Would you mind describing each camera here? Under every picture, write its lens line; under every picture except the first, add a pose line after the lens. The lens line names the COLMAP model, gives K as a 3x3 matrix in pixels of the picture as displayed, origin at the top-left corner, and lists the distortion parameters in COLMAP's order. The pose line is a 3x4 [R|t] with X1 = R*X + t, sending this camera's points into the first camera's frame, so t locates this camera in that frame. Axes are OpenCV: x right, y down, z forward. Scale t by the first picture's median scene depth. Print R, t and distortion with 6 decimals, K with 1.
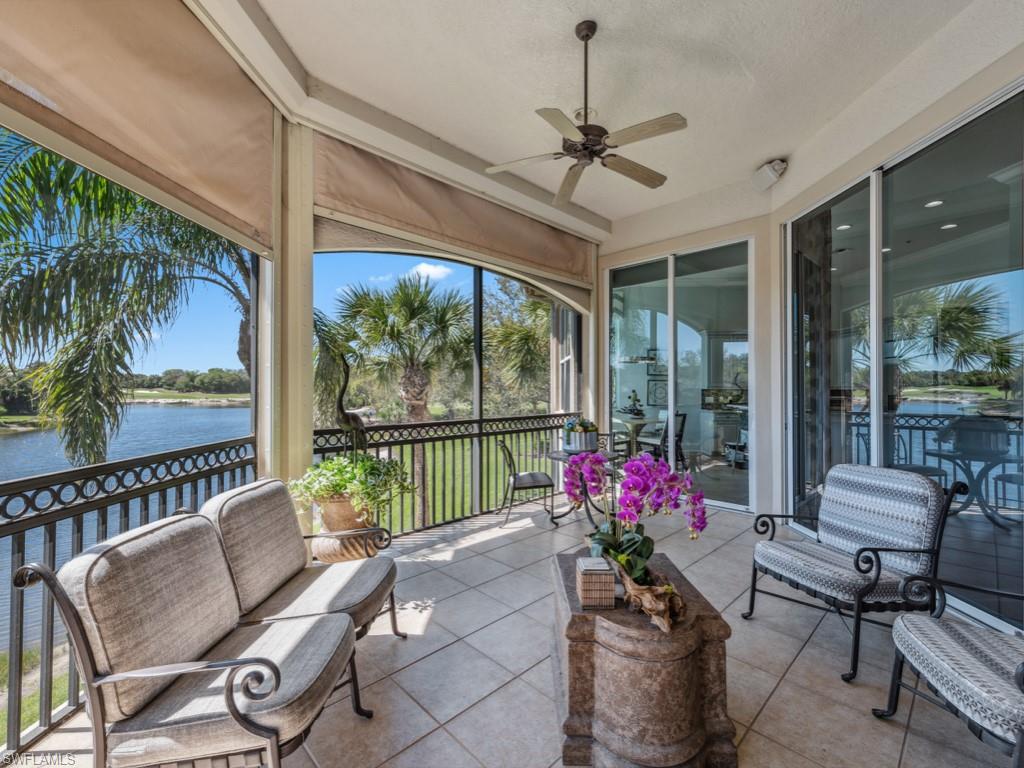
lens RADIAL K [[449.3, 0, 509.2], [0, 449.3, 384.9], [0, 0, 1]] dist [0.002941, -0.000670]
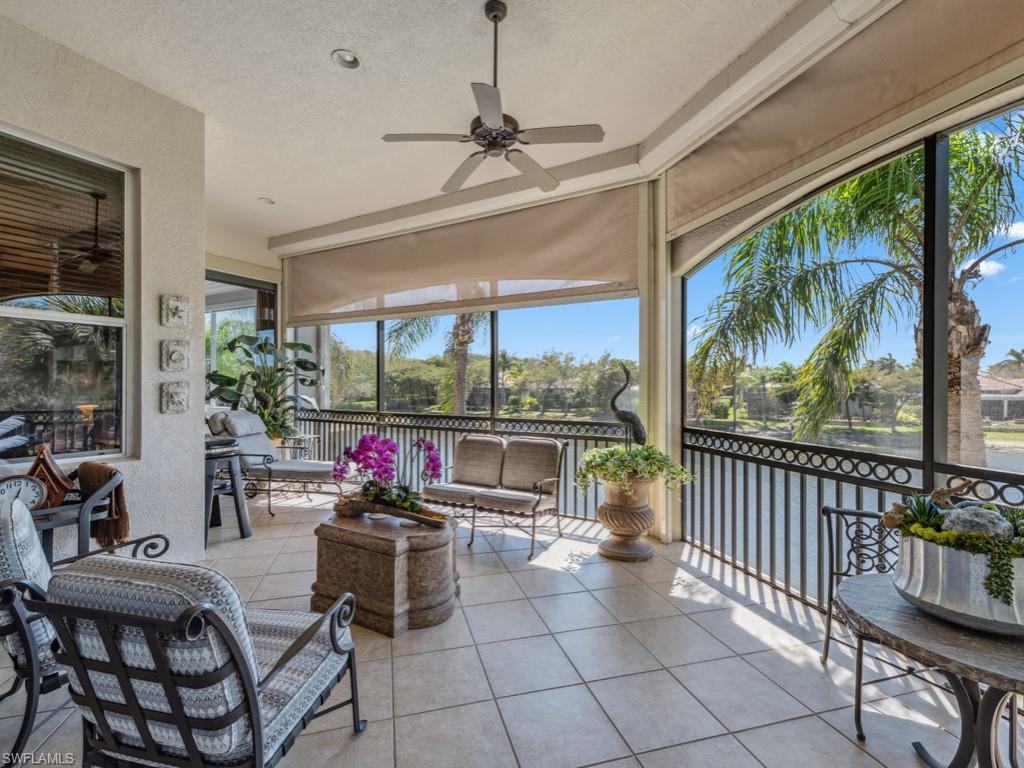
lens RADIAL K [[449.3, 0, 509.2], [0, 449.3, 384.9], [0, 0, 1]] dist [0.002941, -0.000670]
pose [[-0.475225, 0.000316, -0.879864, 0.692254], [0.001926, 0.999998, -0.000680, -0.005664], [0.879862, -0.002018, -0.475224, 1.042943]]
